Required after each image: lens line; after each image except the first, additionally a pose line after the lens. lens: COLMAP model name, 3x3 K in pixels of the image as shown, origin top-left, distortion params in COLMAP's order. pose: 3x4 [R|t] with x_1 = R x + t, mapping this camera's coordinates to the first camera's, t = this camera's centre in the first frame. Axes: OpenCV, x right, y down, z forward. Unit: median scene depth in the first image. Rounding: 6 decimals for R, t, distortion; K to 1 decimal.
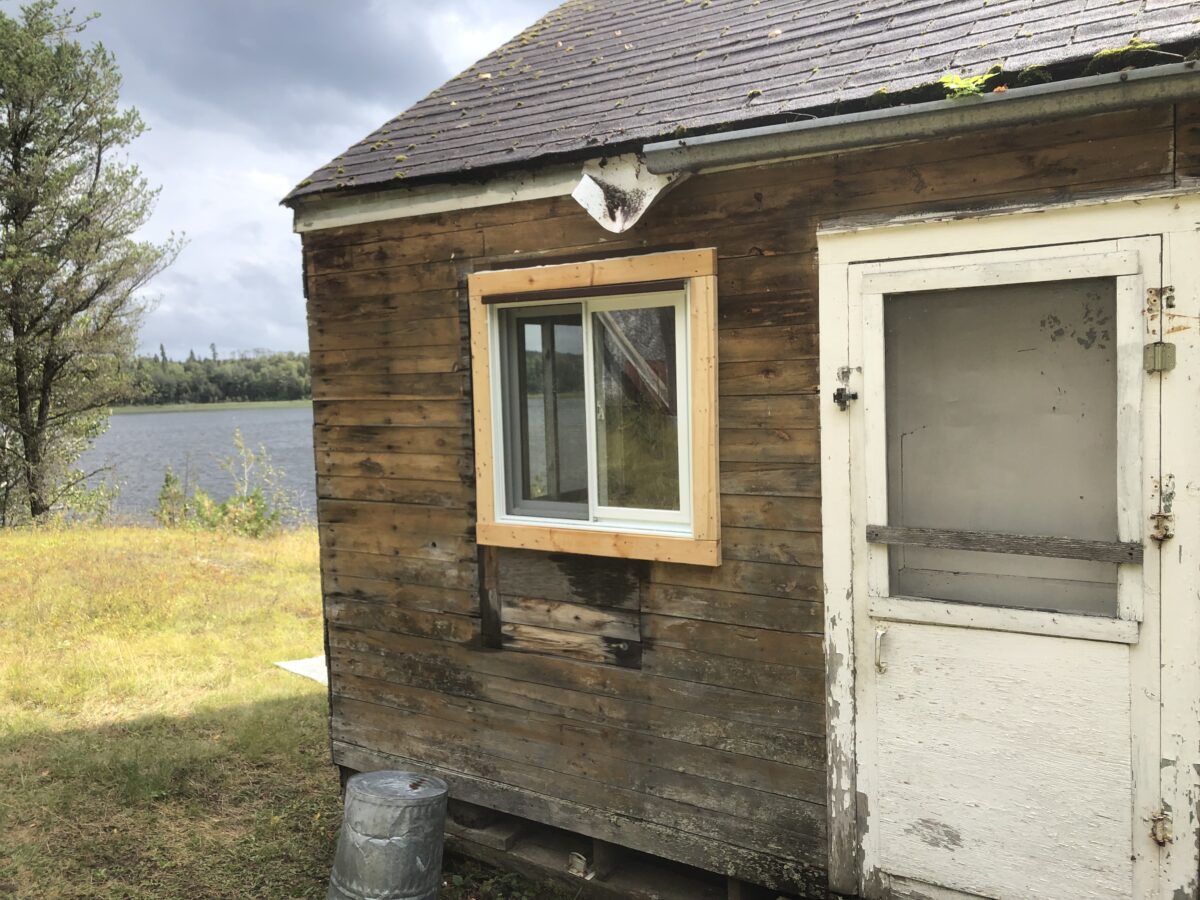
lens RADIAL K [[976.4, 0, 600.8], [0, 976.4, 440.1], [0, 0, 1]] dist [-0.022921, -0.030671]
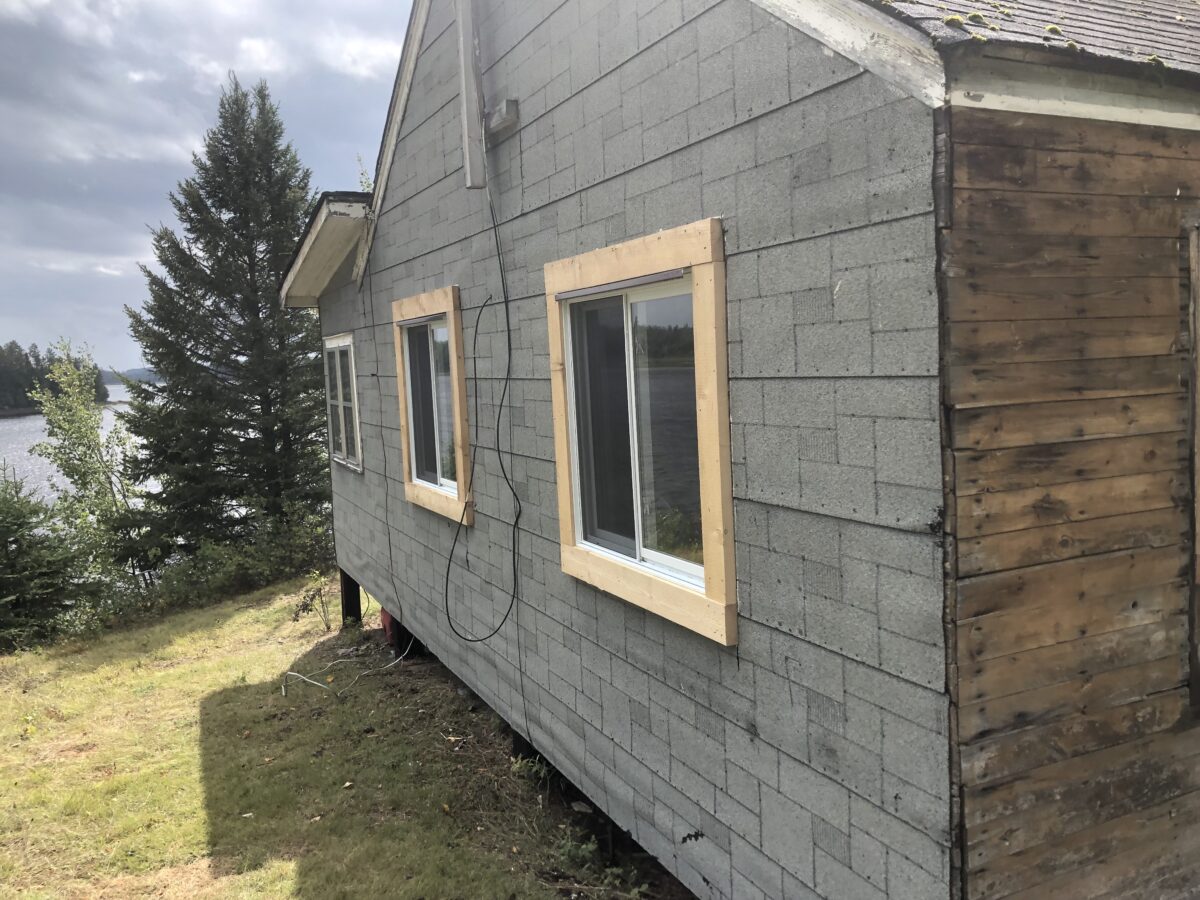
lens RADIAL K [[976.4, 0, 601.7], [0, 976.4, 457.8], [0, 0, 1]] dist [-0.022921, -0.030671]
pose [[0.581054, -0.073096, 0.810576, -0.922822], [0.092108, 0.995466, 0.023743, -0.047030], [-0.808636, 0.060865, 0.585152, 0.881234]]
